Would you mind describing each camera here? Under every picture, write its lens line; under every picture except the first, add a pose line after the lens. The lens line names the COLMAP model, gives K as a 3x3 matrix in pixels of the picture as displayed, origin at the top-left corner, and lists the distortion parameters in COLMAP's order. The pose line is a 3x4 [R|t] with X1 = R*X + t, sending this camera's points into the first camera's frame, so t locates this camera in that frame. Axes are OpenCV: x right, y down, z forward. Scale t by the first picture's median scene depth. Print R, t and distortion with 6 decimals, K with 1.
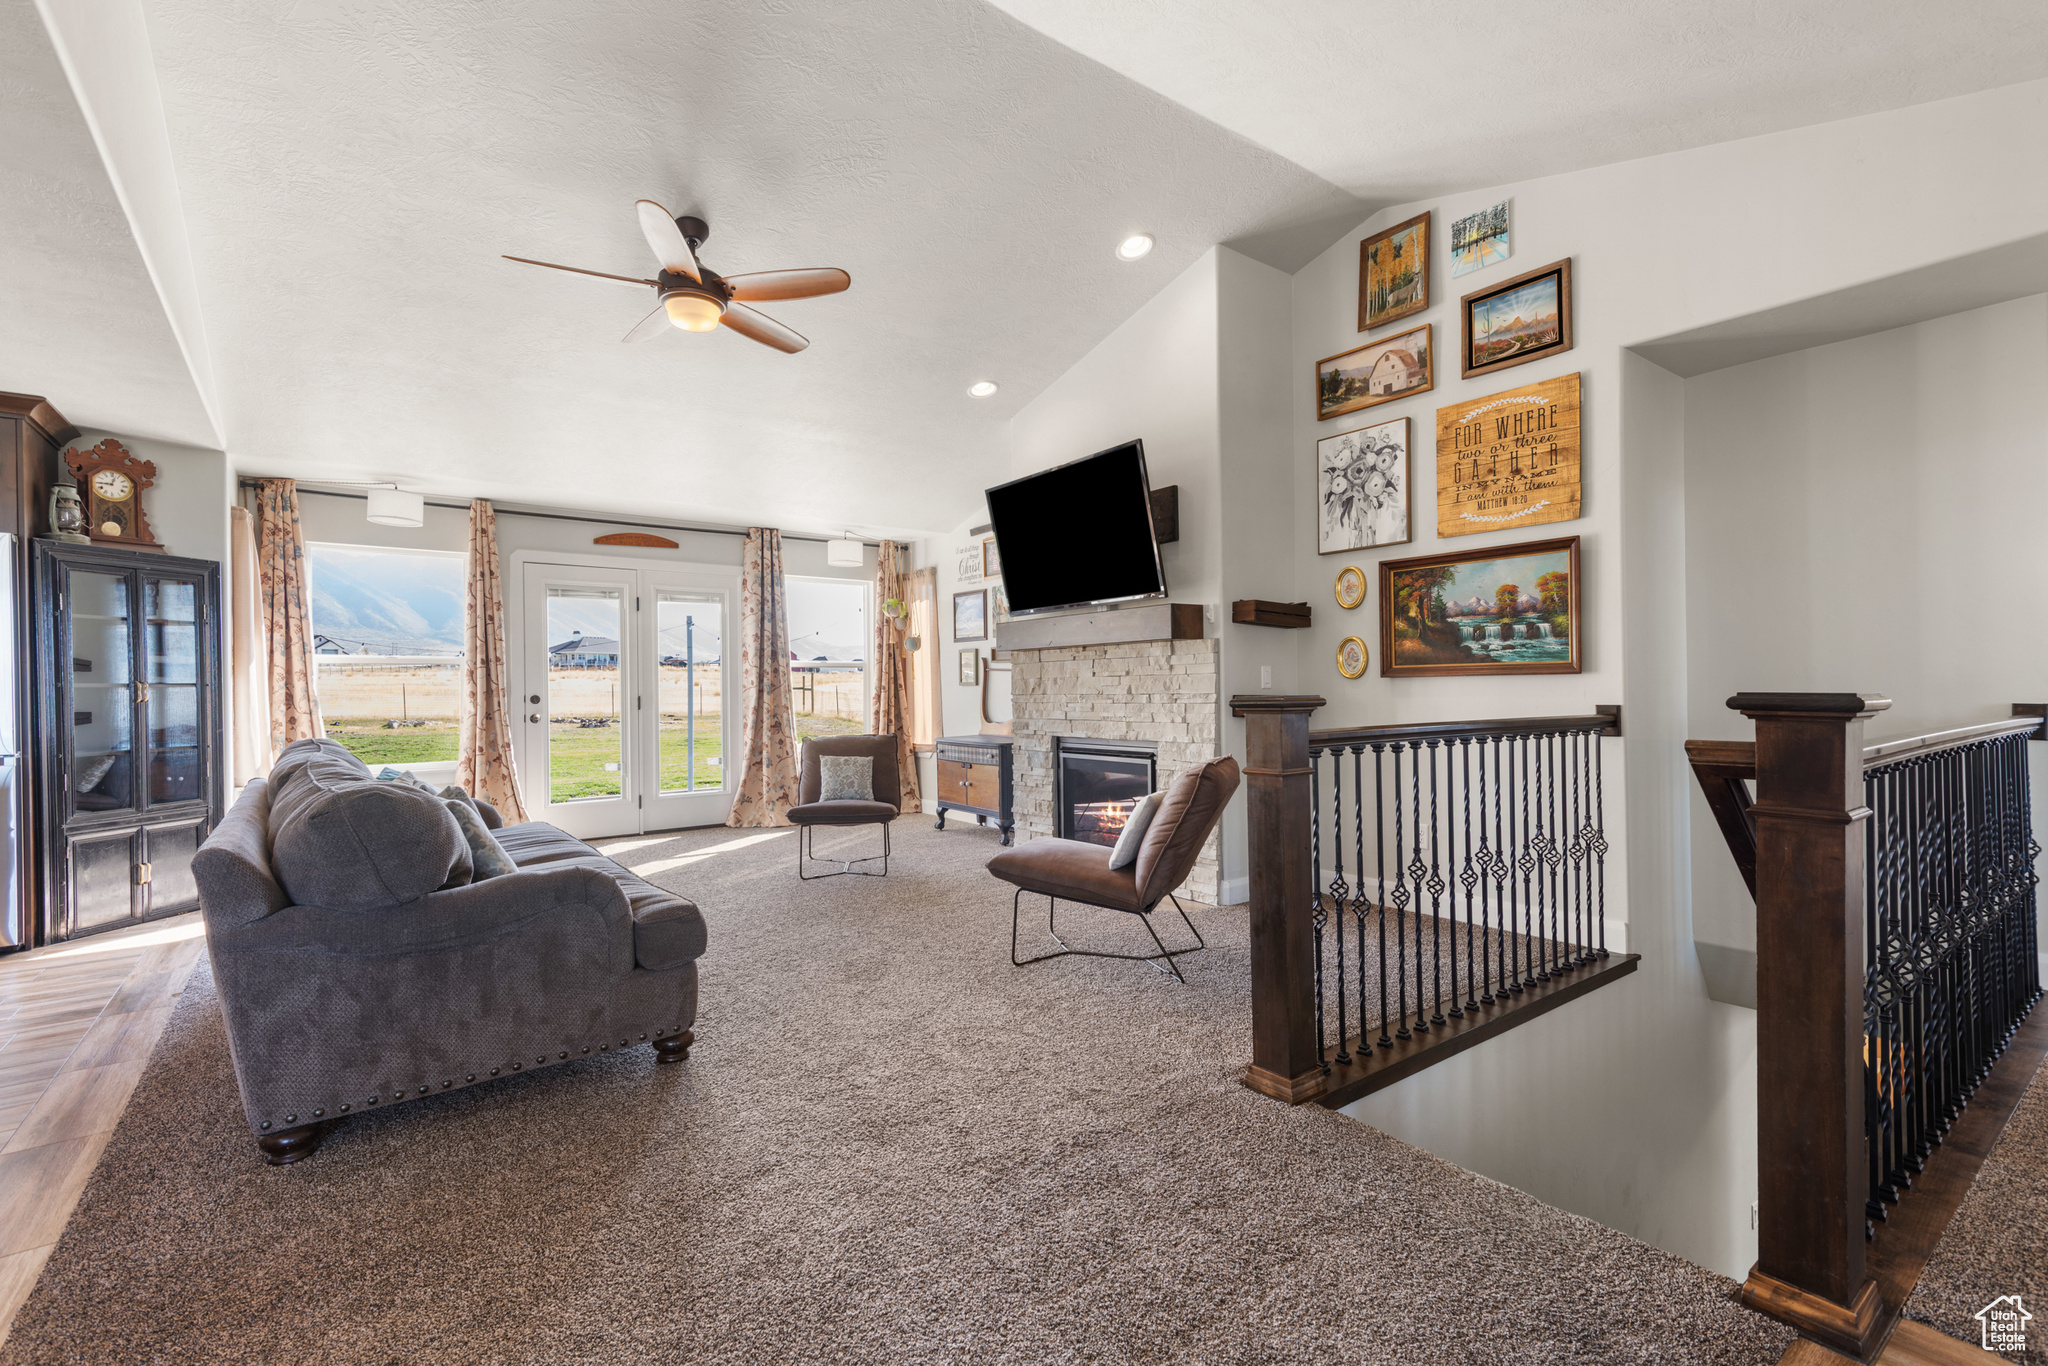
lens RADIAL K [[915.5, 0, 1024.4], [0, 915.5, 685.7], [0, 0, 1]] dist [0.024903, -0.008752]
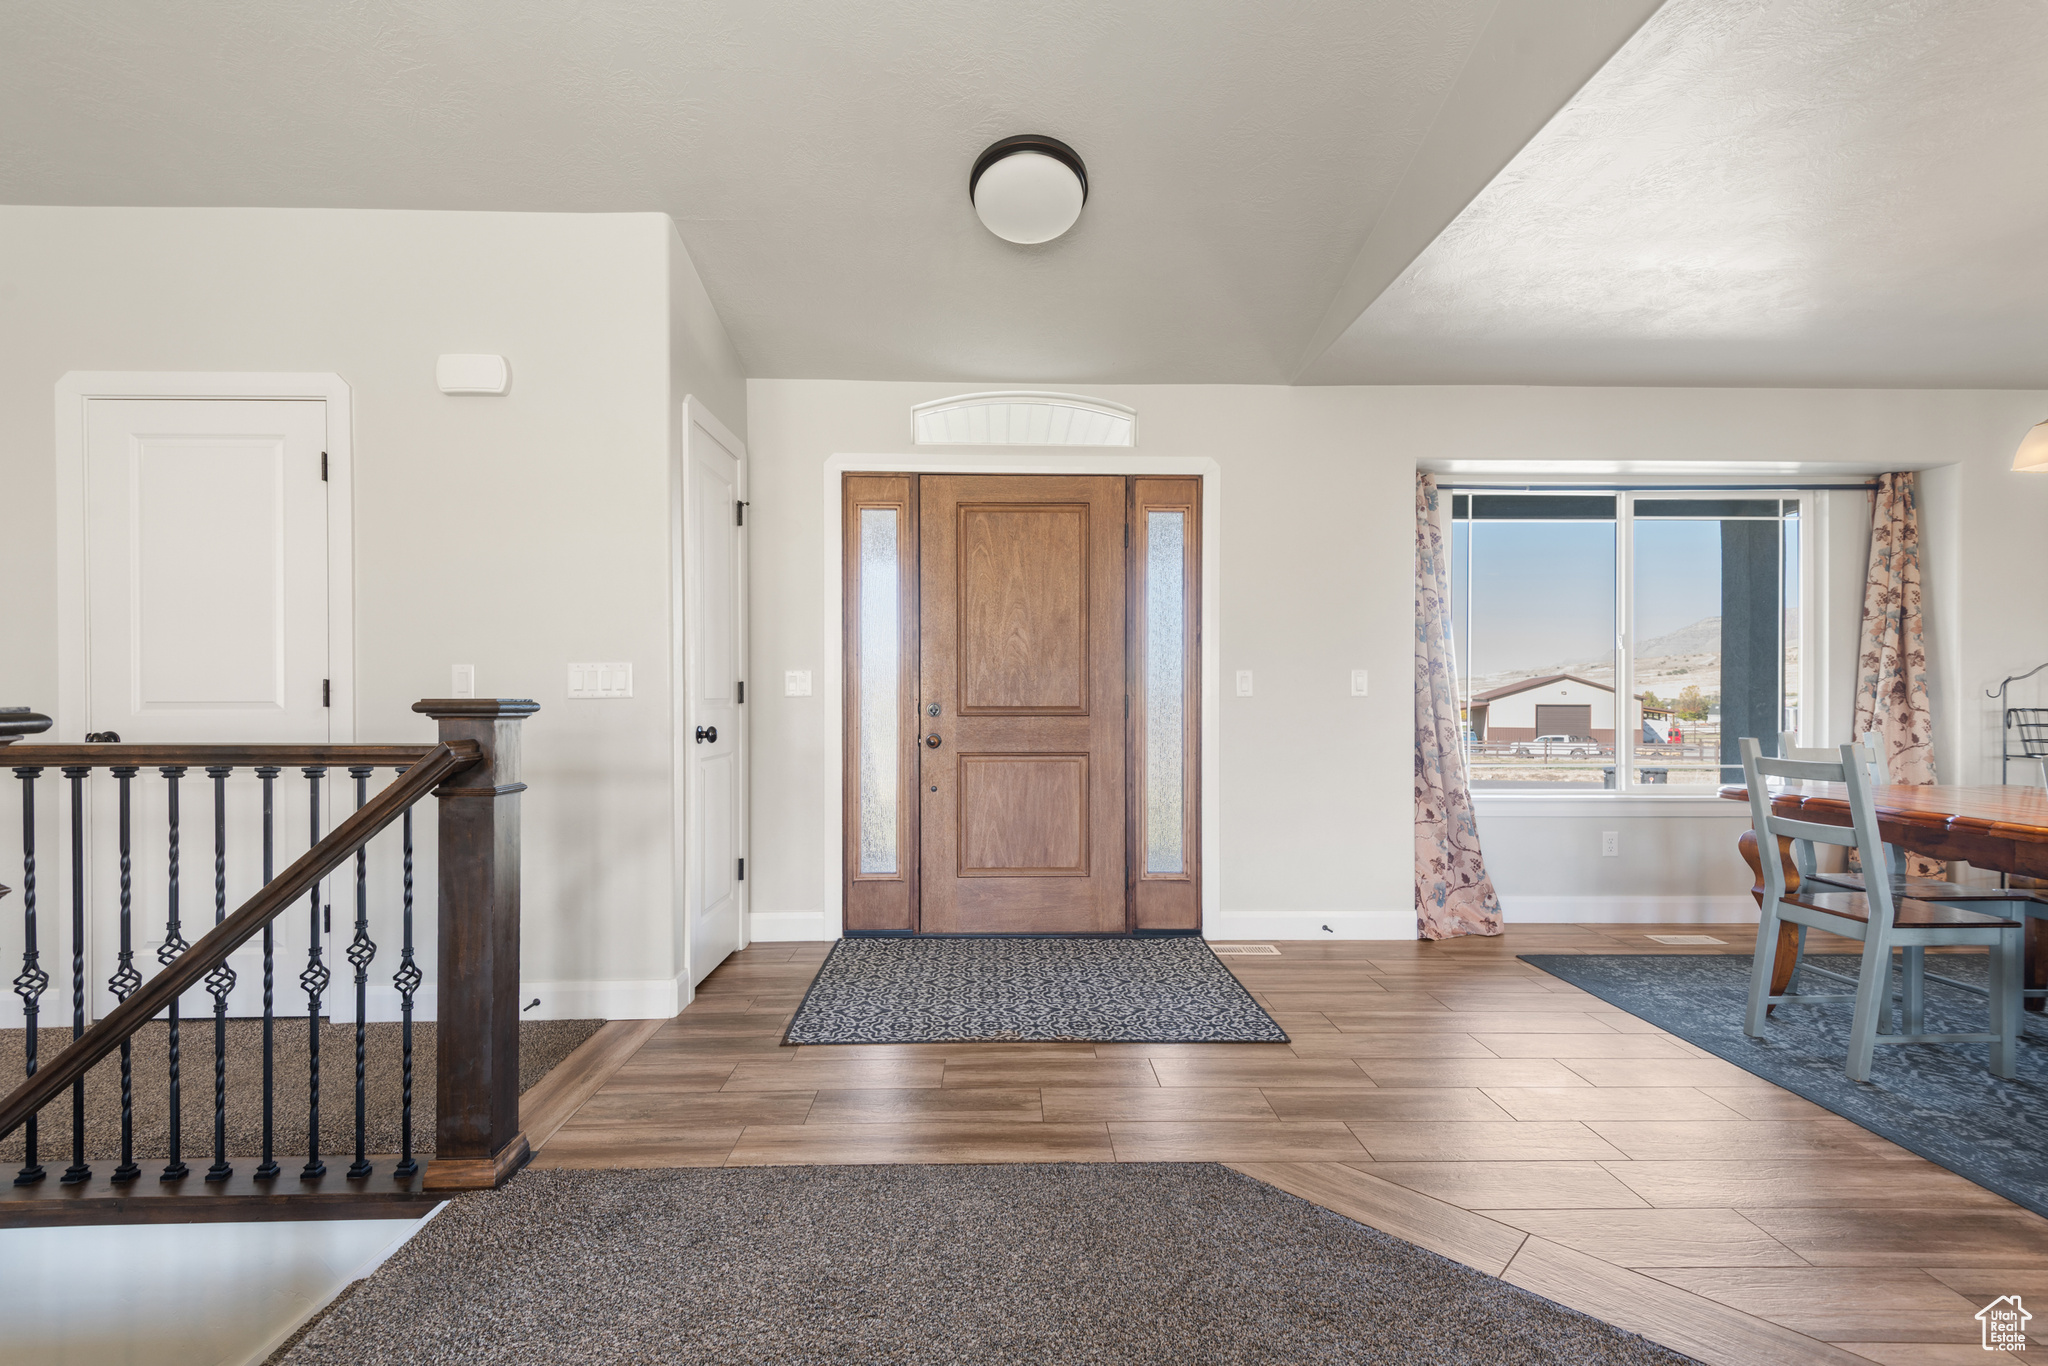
lens RADIAL K [[915.5, 0, 1033.9], [0, 915.5, 701.9], [0, 0, 1]] dist [0.024903, -0.008752]
pose [[-0.820306, 0.007392, 0.571876, -0.192289], [0.006775, 0.999972, -0.003209, 0.007637], [-0.571884, 0.001242, -0.820334, 0.568692]]
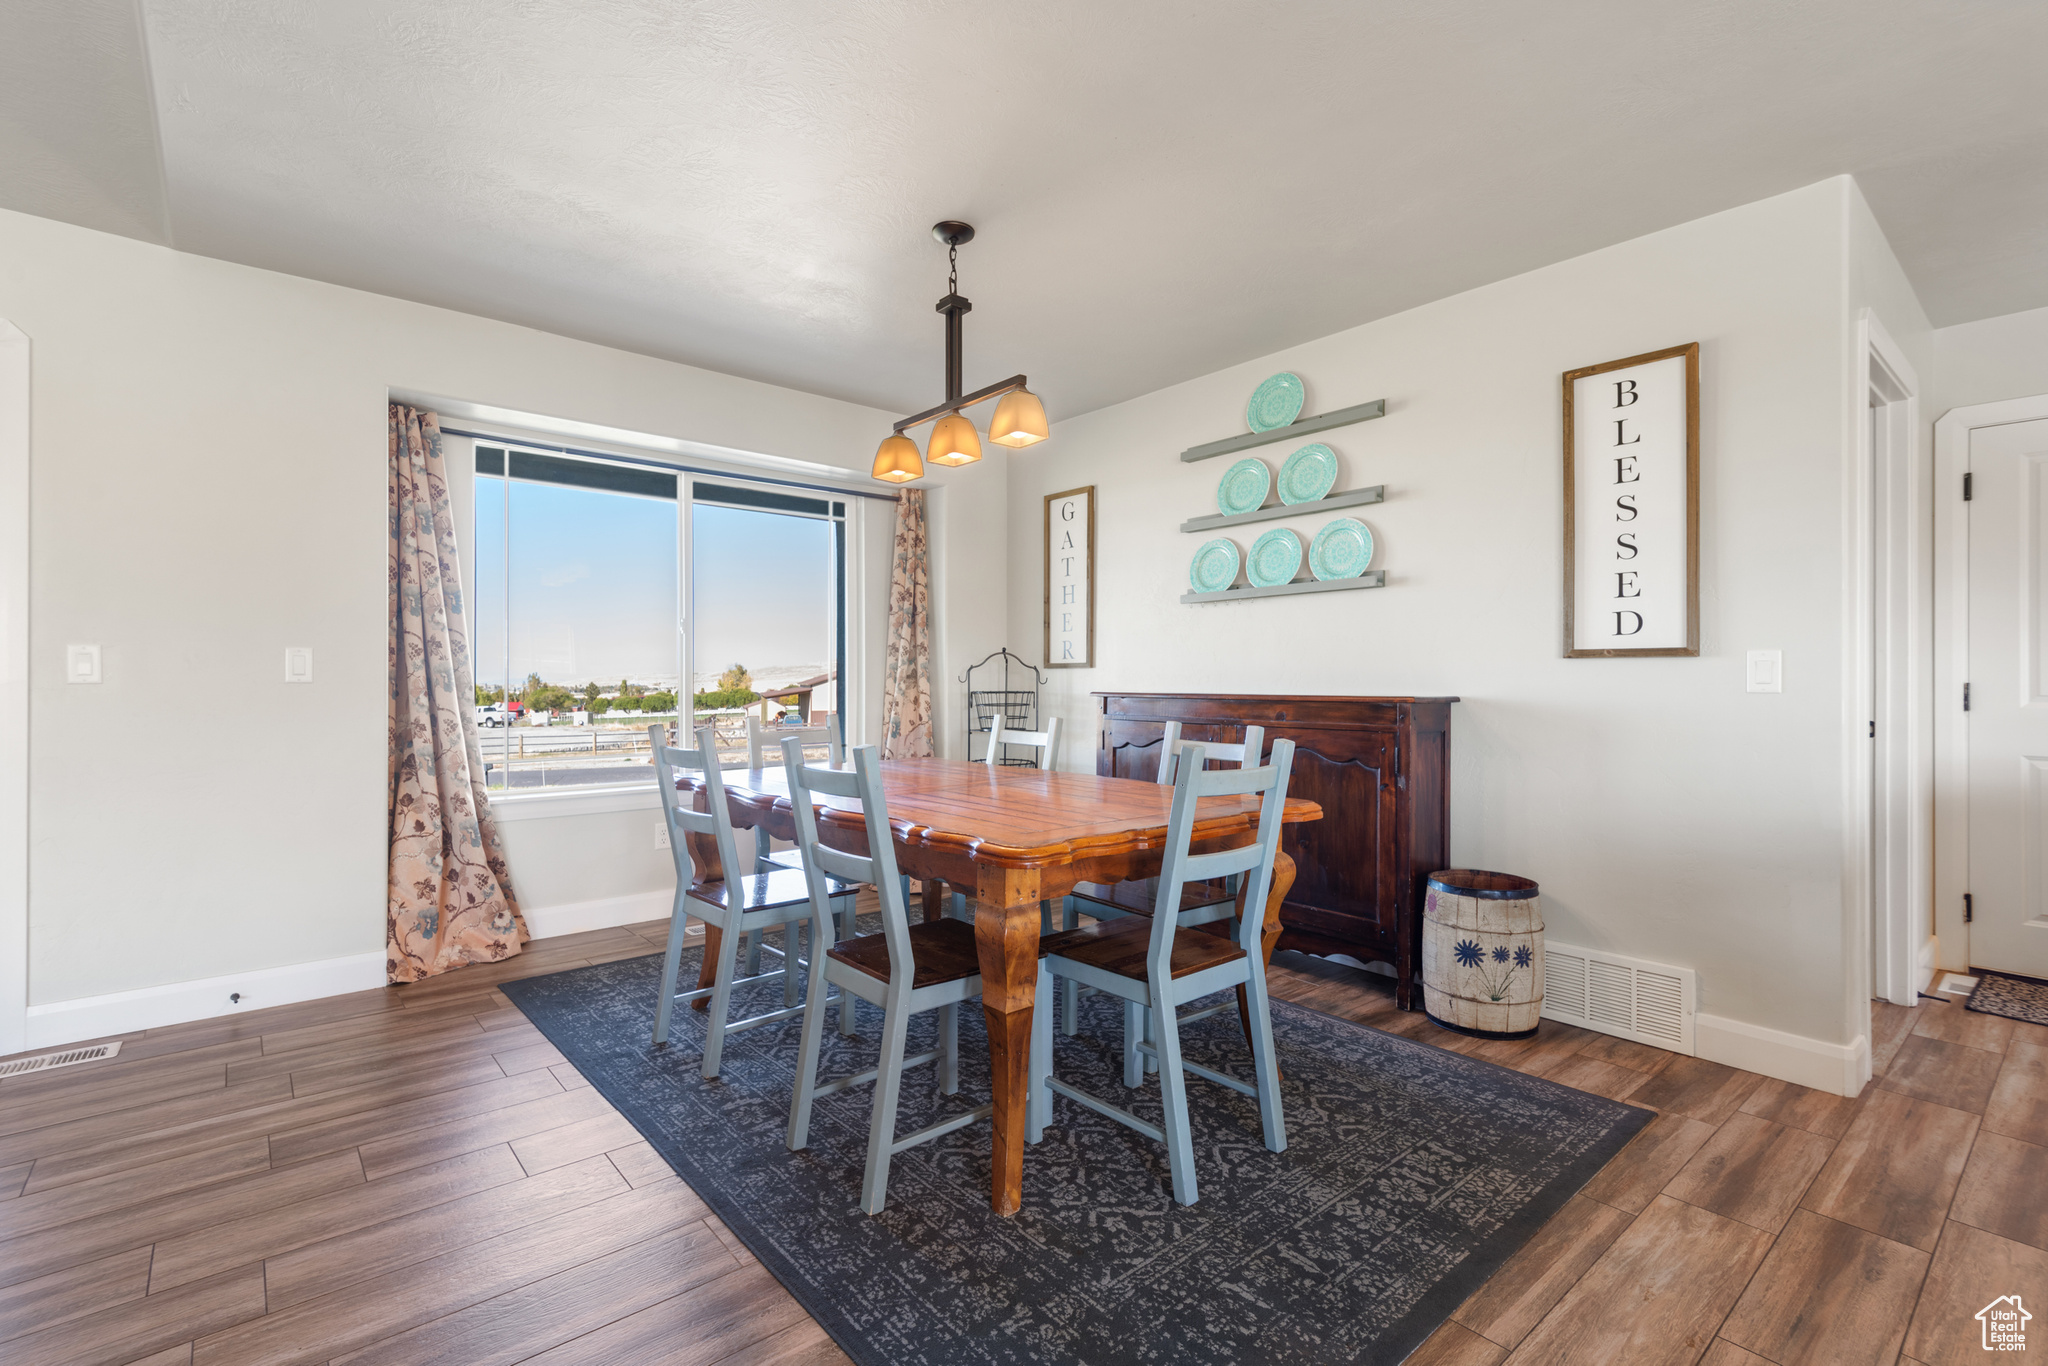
lens RADIAL K [[915.5, 0, 1016.7], [0, 915.5, 681.4], [0, 0, 1]] dist [0.024903, -0.008752]
pose [[-0.998210, 0.010880, -0.058804, -0.434283], [0.011053, 0.999935, -0.002616, 0.008541], [0.058772, -0.003261, -0.998266, 0.372304]]
